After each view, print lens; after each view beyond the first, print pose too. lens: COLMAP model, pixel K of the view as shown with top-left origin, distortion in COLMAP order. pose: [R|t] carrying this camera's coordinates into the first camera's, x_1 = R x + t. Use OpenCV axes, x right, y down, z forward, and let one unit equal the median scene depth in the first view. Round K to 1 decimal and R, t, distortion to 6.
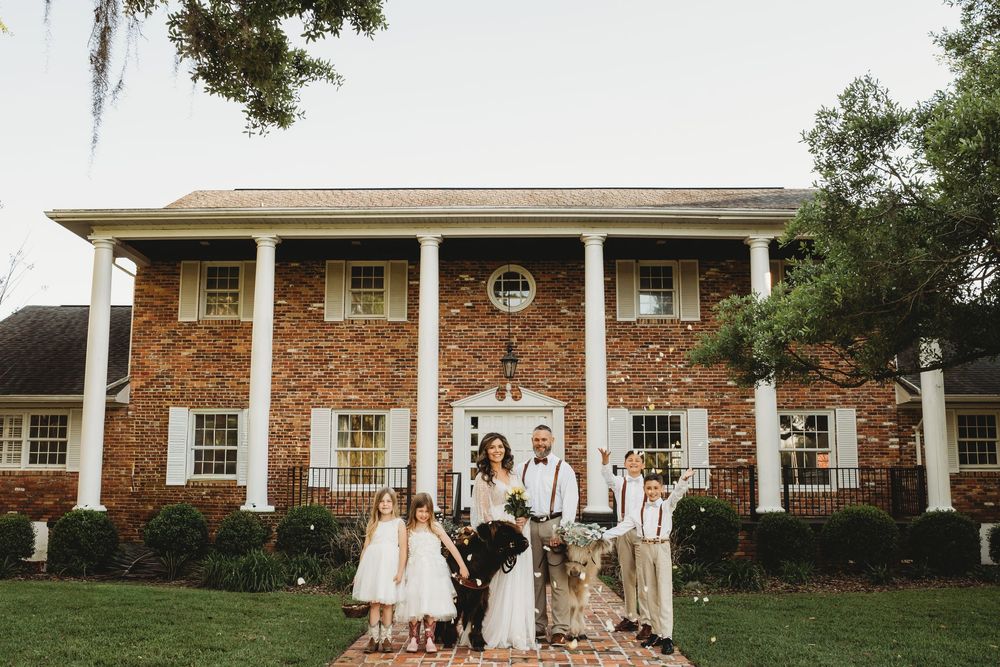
lens RADIAL K [[1037.5, 0, 500.0], [0, 1037.5, 333.5], [0, 0, 1]] dist [-0.043723, 0.058990]
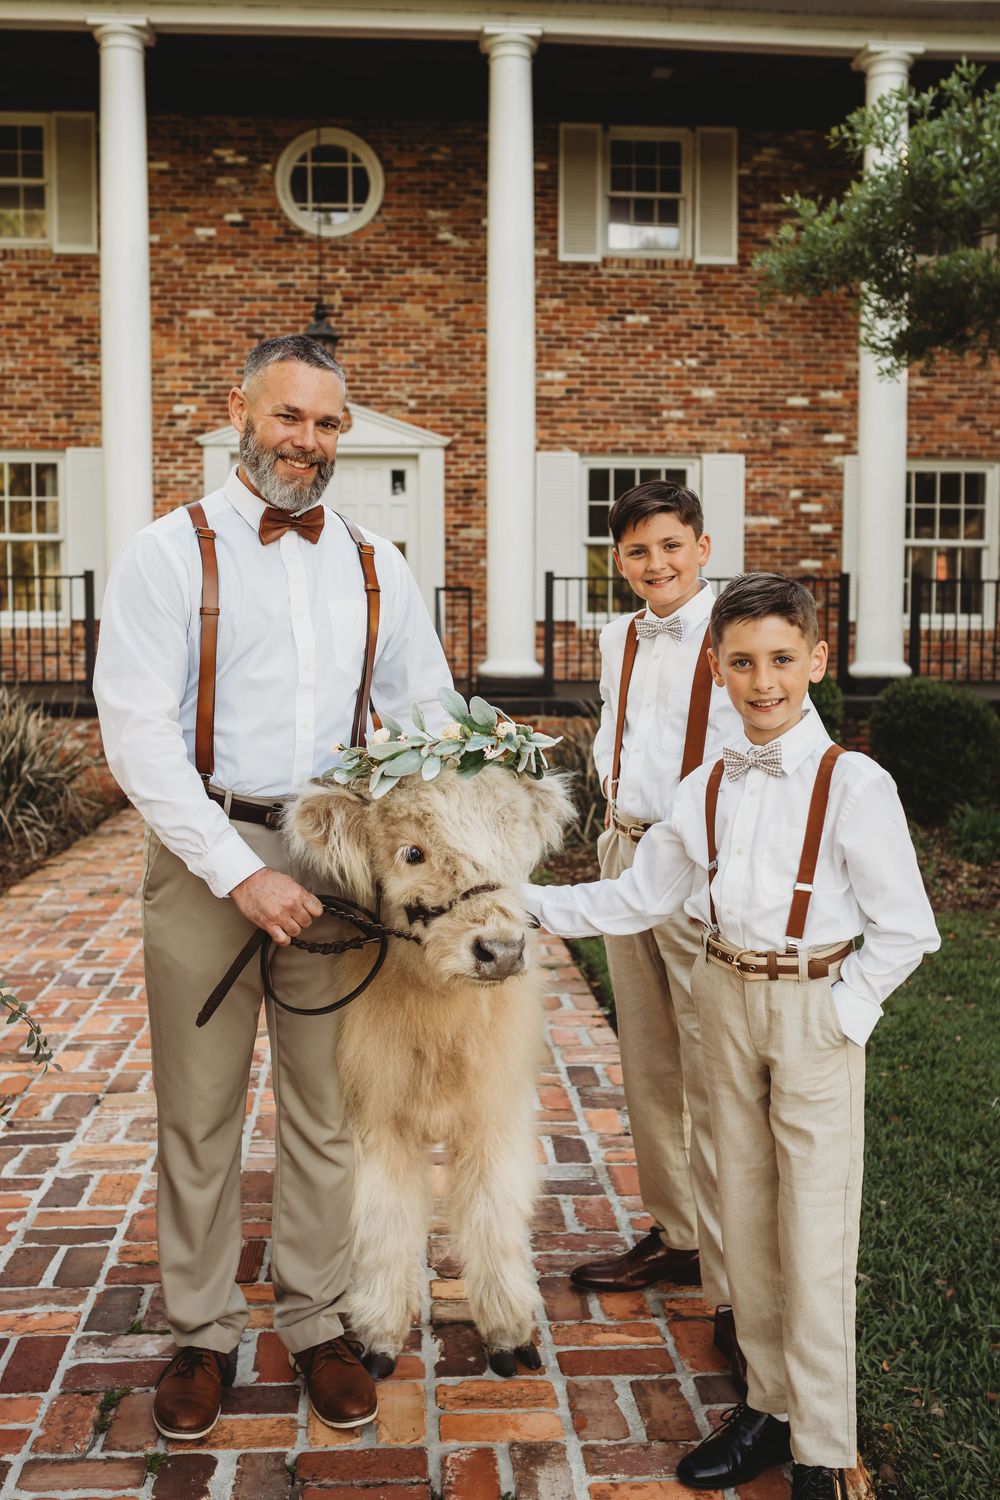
lens RADIAL K [[1595.4, 0, 495.2], [0, 1595.4, 776.8], [0, 0, 1]] dist [-0.044368, 0.038724]
pose [[0.997147, -0.007094, 0.075153, 0.029891], [-0.011611, 0.969315, 0.245548, 0.037830], [-0.074589, -0.245720, 0.966467, 0.264888]]
